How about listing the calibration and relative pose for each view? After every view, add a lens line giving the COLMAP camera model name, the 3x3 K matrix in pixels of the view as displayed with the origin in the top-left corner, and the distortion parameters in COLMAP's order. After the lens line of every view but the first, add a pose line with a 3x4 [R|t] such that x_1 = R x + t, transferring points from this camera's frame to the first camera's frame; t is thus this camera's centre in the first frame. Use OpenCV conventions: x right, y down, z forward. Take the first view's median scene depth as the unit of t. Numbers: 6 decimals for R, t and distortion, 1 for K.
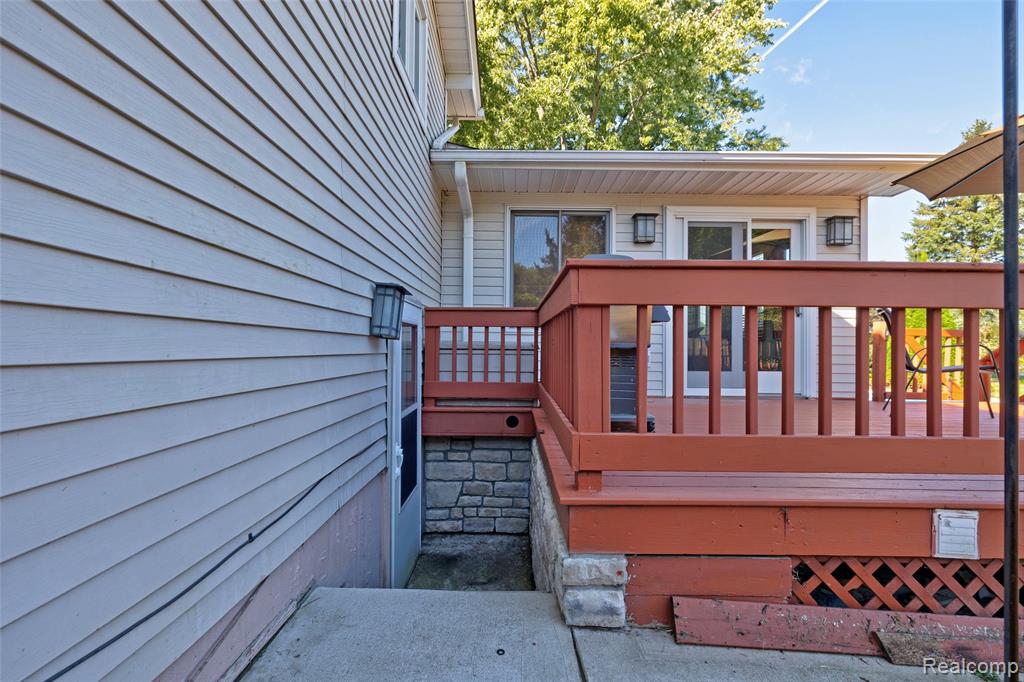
lens RADIAL K [[431.8, 0, 513.3], [0, 431.8, 335.5], [0, 0, 1]] dist [0.004645, -0.001217]
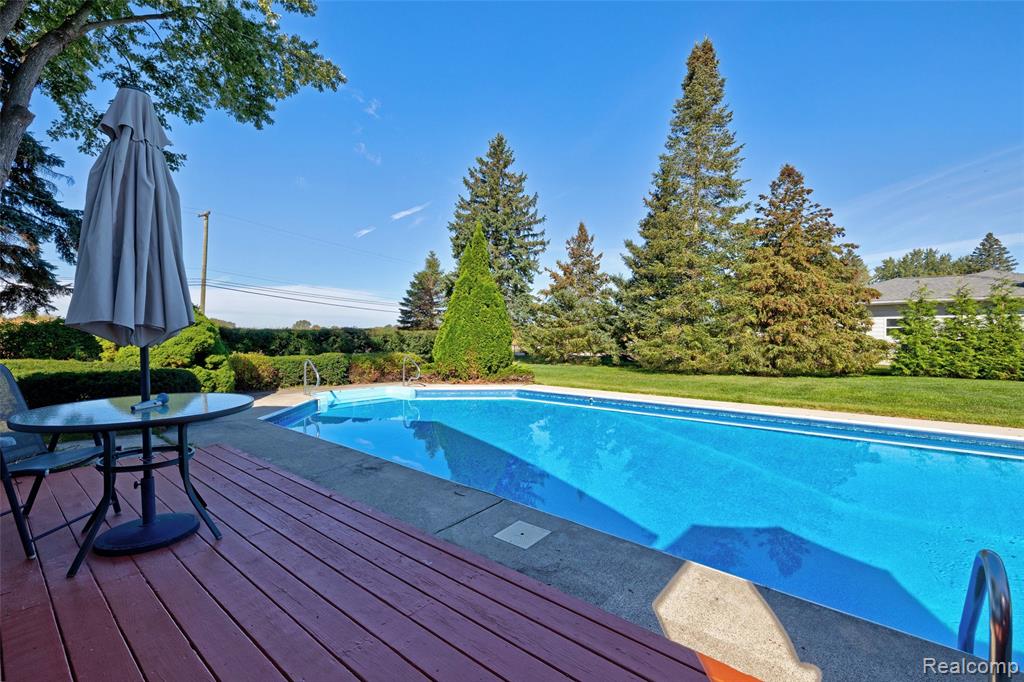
lens RADIAL K [[431.8, 0, 514.9], [0, 431.8, 338.7], [0, 0, 1]] dist [0.004645, -0.001217]
pose [[0.617067, -0.011602, 0.786825, 1.056988], [-0.011996, 0.999636, 0.024148, 0.075592], [-0.786820, -0.024340, 0.616703, 1.353369]]
